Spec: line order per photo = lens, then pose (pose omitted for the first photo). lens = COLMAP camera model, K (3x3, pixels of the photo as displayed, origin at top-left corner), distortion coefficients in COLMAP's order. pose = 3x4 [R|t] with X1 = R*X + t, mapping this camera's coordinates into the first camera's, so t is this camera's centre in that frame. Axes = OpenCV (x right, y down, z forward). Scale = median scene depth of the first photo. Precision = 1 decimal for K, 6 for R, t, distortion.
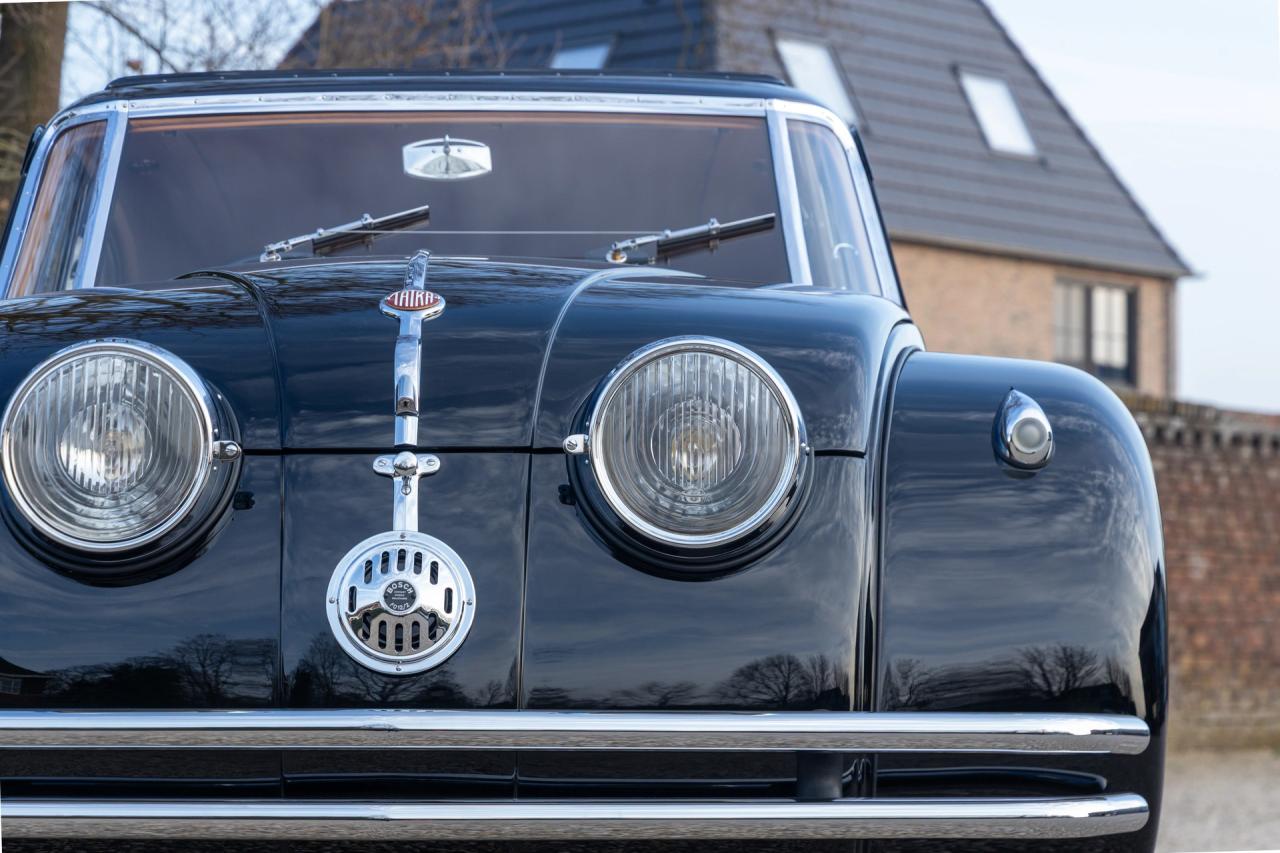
lens RADIAL K [[3349.8, 0, 640.0], [0, 3349.8, 426.5], [0, 0, 1]] dist [0.032665, 0.045056]
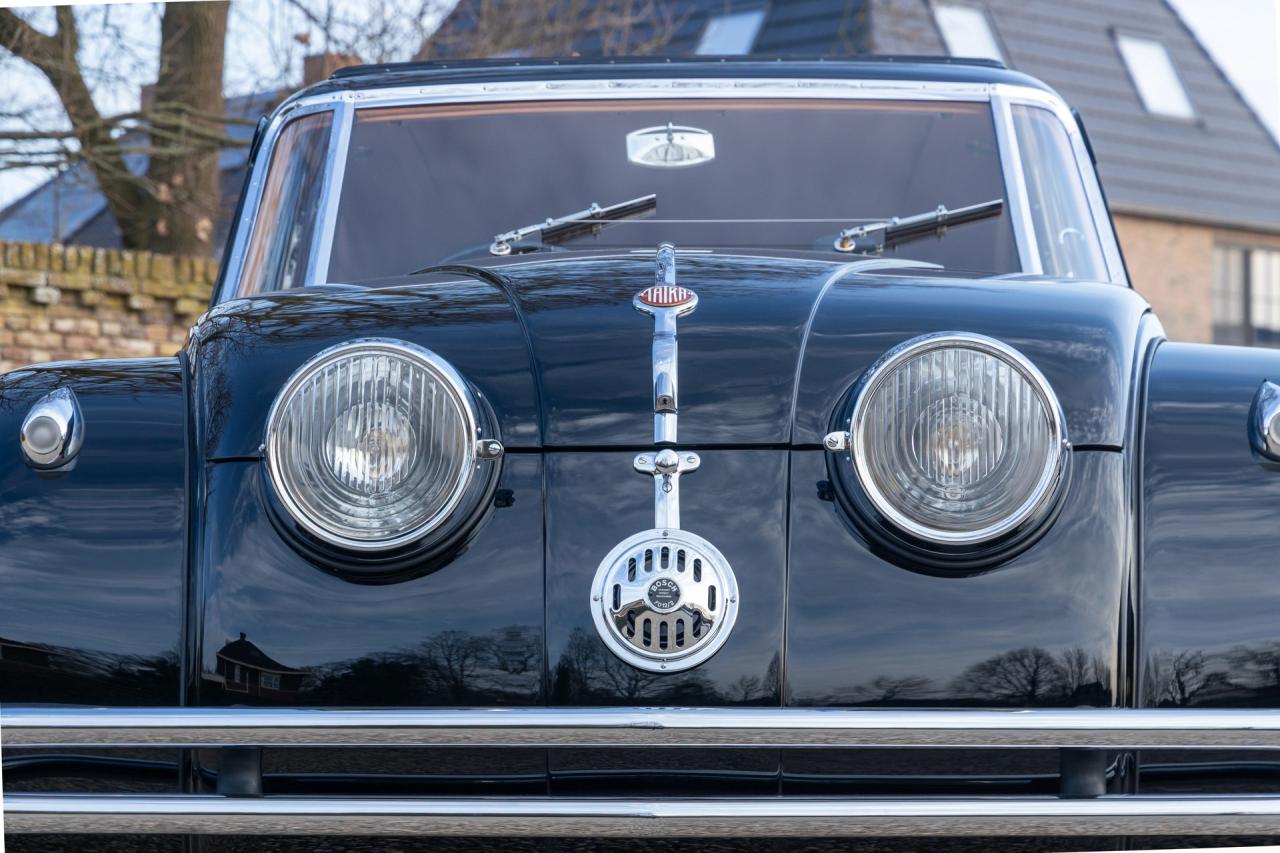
lens RADIAL K [[3349.8, 0, 640.0], [0, 3349.8, 426.5], [0, 0, 1]] dist [0.032665, 0.045056]
pose [[0.999277, -0.004430, -0.037755, -0.038367], [0.004901, 0.999911, 0.012387, -0.011295], [0.037697, -0.012563, 0.999210, -0.002551]]
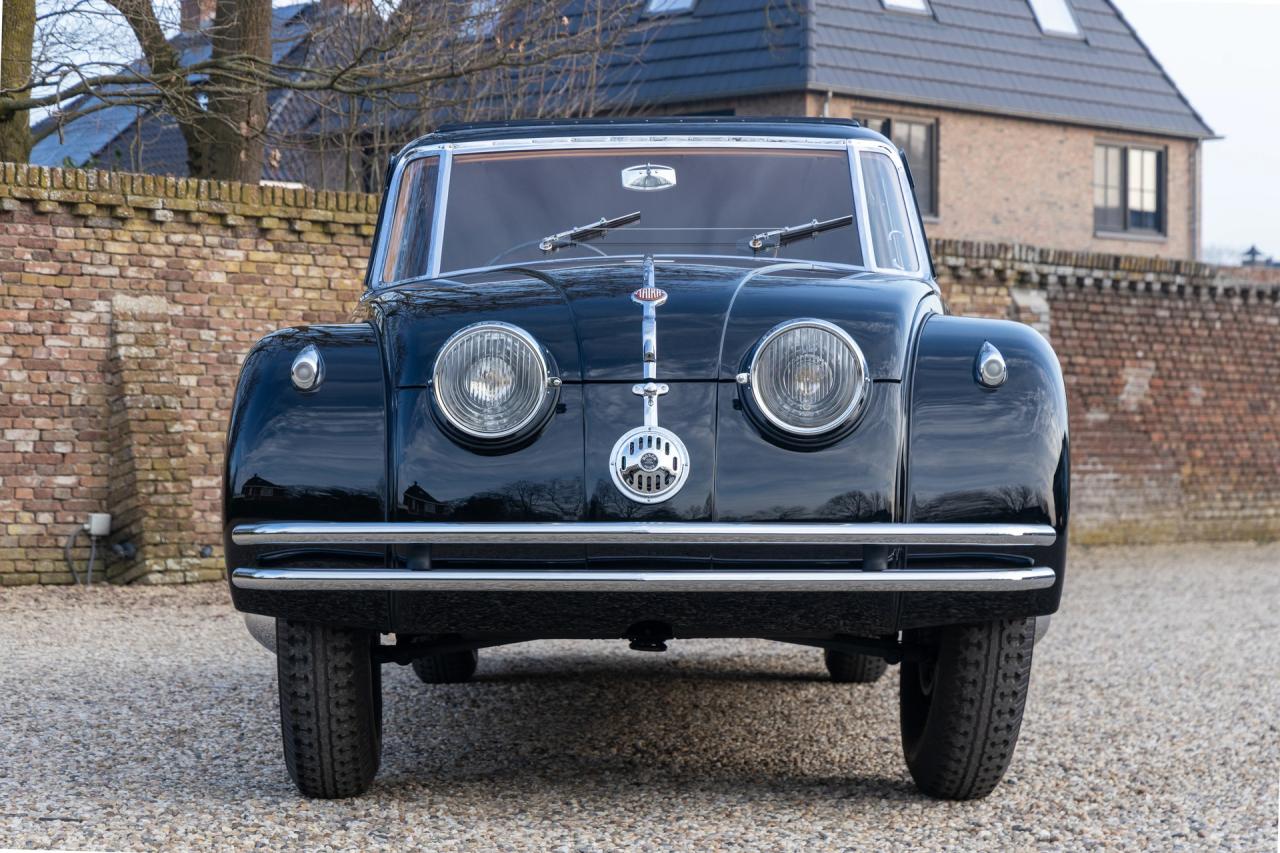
lens RADIAL K [[3349.8, 0, 640.0], [0, 3349.8, 426.5], [0, 0, 1]] dist [0.032665, 0.045056]
pose [[0.999678, -0.001736, -0.025317, -0.027909], [0.003313, 0.998047, 0.062379, -0.079919], [0.025159, -0.062443, 0.997731, -0.805711]]
